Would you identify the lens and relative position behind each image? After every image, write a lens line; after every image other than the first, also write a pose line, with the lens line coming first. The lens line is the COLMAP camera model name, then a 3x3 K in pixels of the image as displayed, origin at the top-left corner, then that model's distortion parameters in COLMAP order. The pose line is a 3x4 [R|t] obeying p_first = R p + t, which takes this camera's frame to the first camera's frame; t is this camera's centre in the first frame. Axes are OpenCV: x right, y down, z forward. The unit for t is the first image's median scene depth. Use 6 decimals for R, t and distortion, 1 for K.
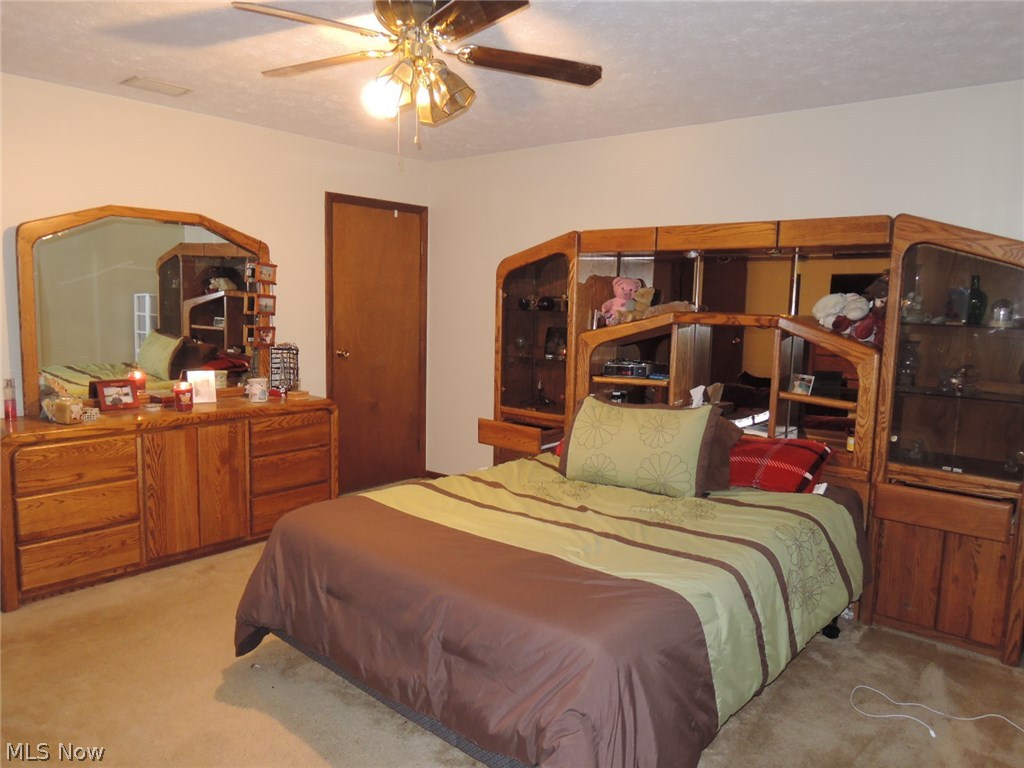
lens RADIAL K [[733.7, 0, 518.3], [0, 733.7, 382.0], [0, 0, 1]] dist [-0.023862, 0.008502]
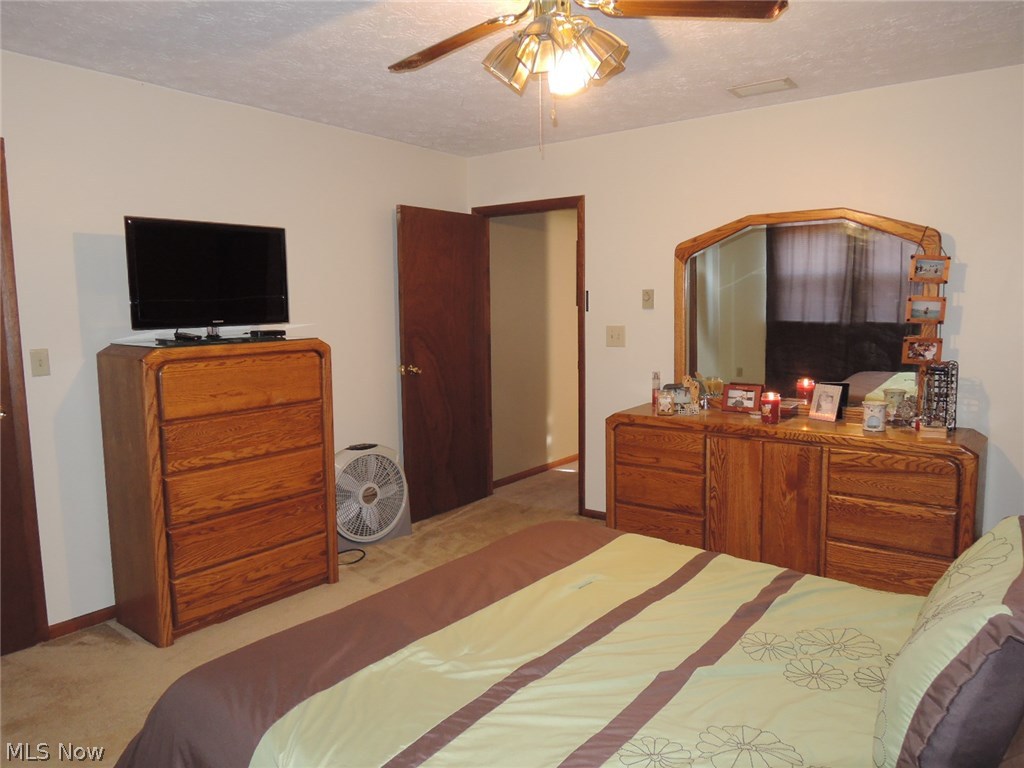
lens RADIAL K [[733.7, 0, 518.3], [0, 733.7, 382.0], [0, 0, 1]] dist [-0.023862, 0.008502]
pose [[0.035601, 0.093333, -0.994998, 0.478037], [-0.090013, 0.991882, 0.089820, -0.070134], [0.995304, 0.086365, 0.043713, 0.630196]]
